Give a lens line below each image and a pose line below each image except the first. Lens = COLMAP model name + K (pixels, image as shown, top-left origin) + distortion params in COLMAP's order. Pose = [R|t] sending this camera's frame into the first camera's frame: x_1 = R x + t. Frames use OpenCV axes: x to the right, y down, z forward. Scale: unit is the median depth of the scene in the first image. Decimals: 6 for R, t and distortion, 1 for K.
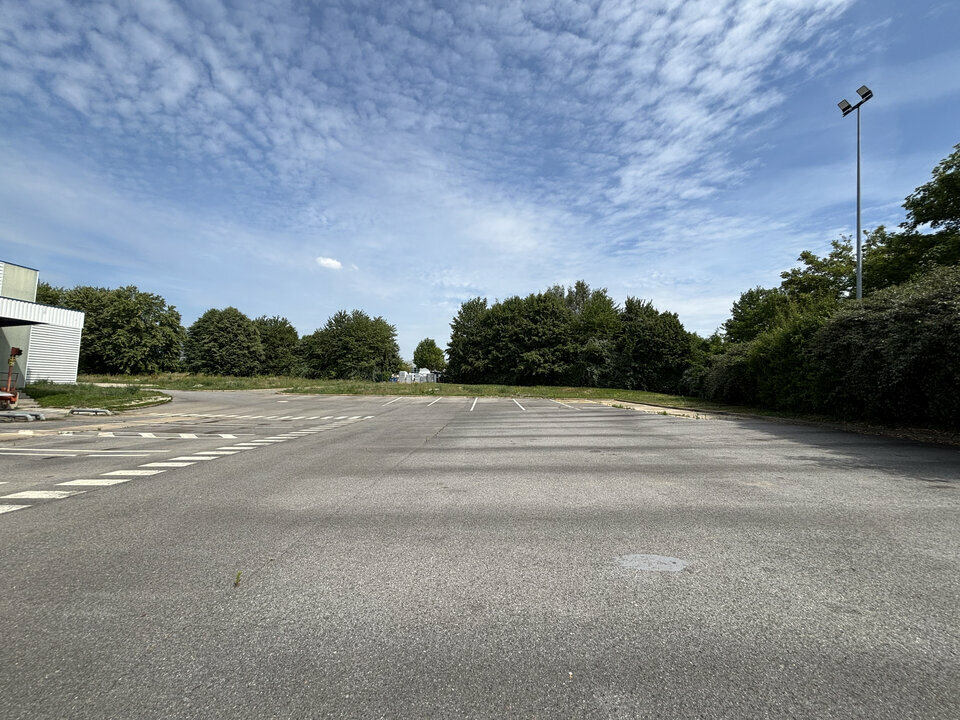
lens RADIAL K [[391.4, 0, 480.0], [0, 391.4, 360.0], [0, 0, 1]] dist [-0.001823, -0.000055]
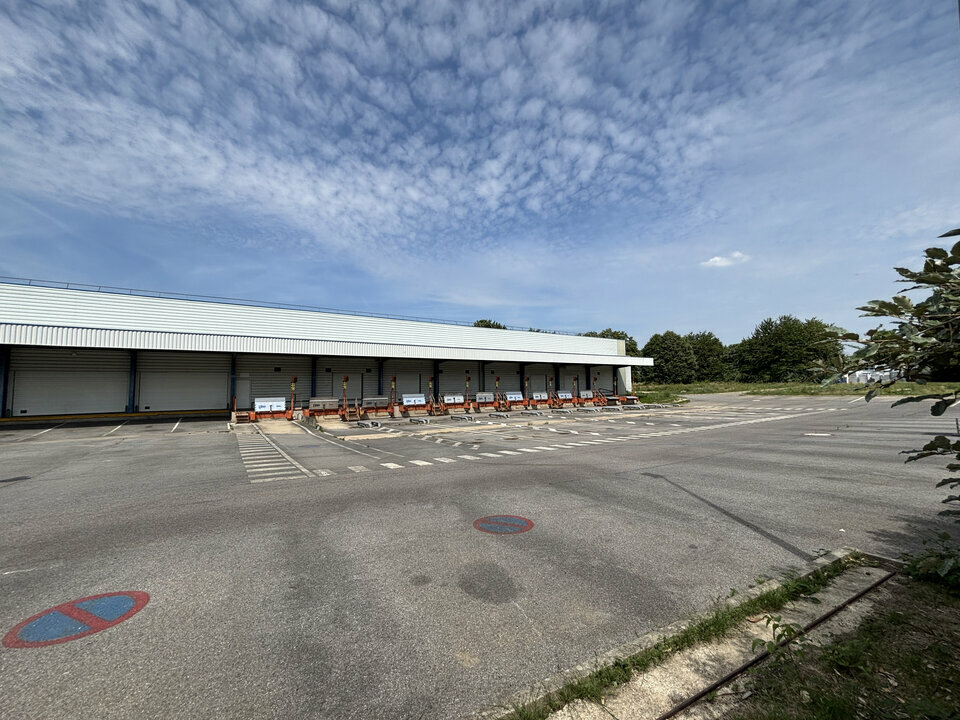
lens RADIAL K [[391.4, 0, 480.0], [0, 391.4, 360.0], [0, 0, 1]] dist [-0.001823, -0.000055]
pose [[0.587353, -0.089336, -0.804385, 0.015519], [0.082804, 0.995307, -0.050077, -0.009579], [0.805083, -0.037193, 0.591994, -0.115165]]
